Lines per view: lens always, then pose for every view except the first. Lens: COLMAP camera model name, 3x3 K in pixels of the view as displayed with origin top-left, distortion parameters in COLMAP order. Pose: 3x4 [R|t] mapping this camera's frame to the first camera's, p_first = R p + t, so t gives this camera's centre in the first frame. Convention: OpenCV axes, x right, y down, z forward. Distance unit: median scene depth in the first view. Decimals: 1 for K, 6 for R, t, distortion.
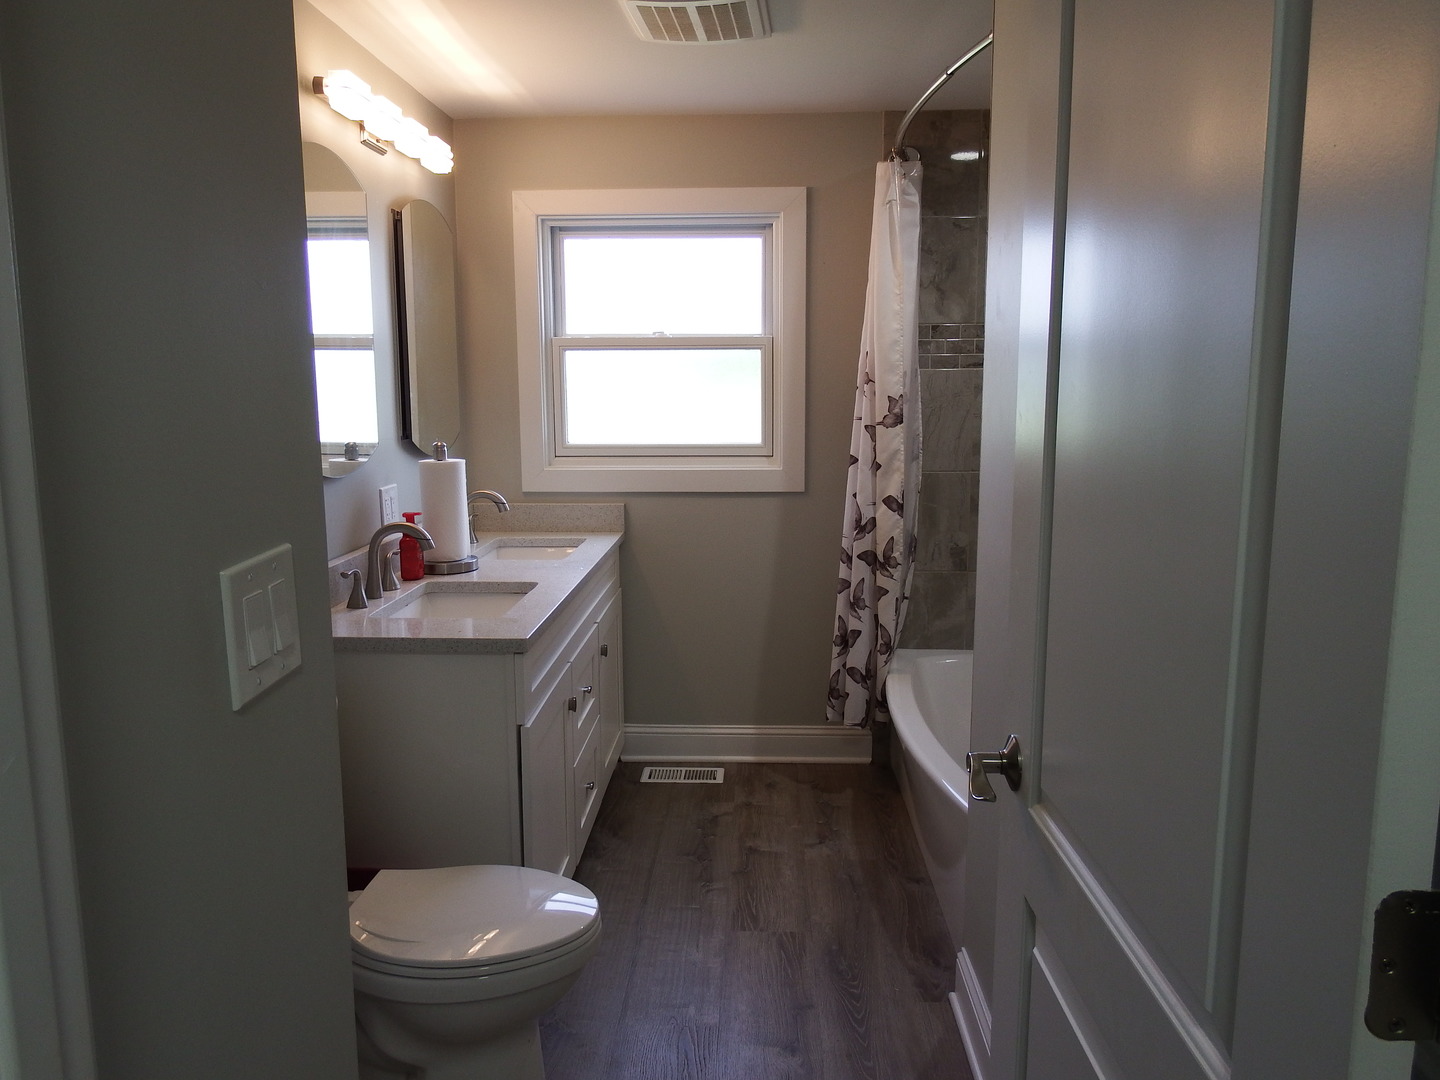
lens RADIAL K [[1031.9, 0, 718.8], [0, 1031.9, 539.3], [0, 0, 1]] dist [-0.009071, -0.010308]
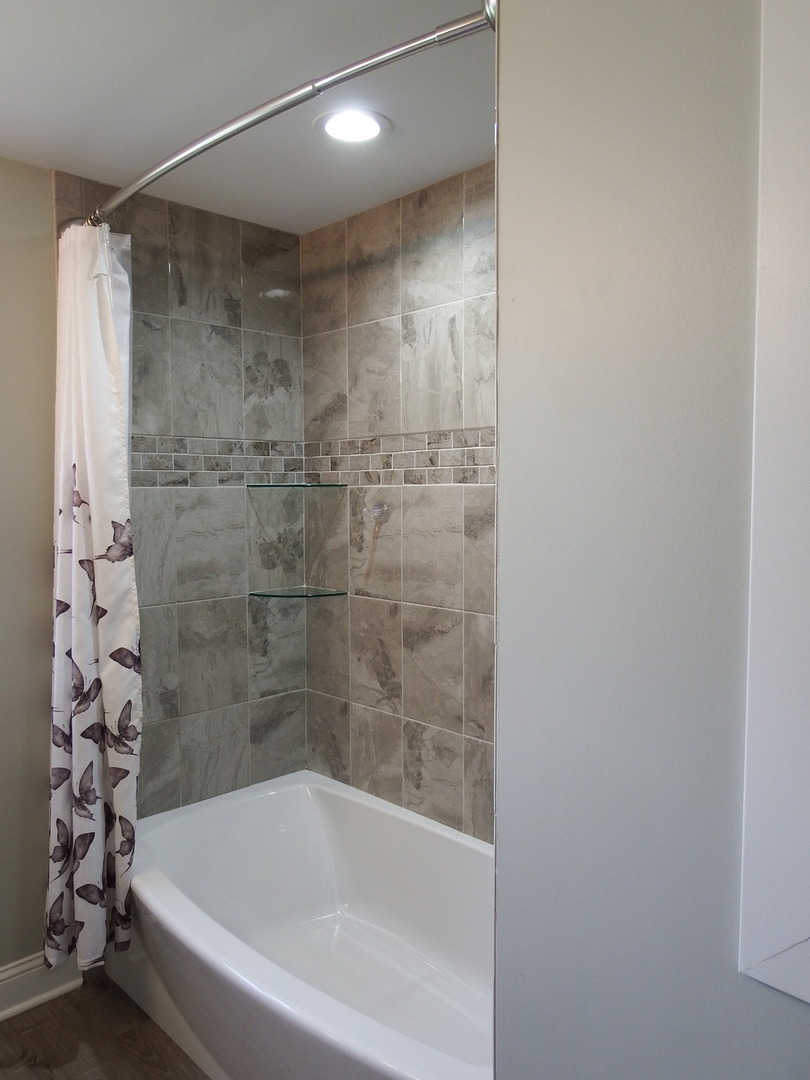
lens RADIAL K [[773.9, 0, 407.3], [0, 773.9, 542.0], [0, 0, 1]] dist [-0.009071, -0.010308]
pose [[0.686799, -0.044682, 0.725473, -0.102981], [0.113296, 0.992490, -0.046129, -0.069437], [-0.717963, 0.113875, 0.686703, 0.430763]]
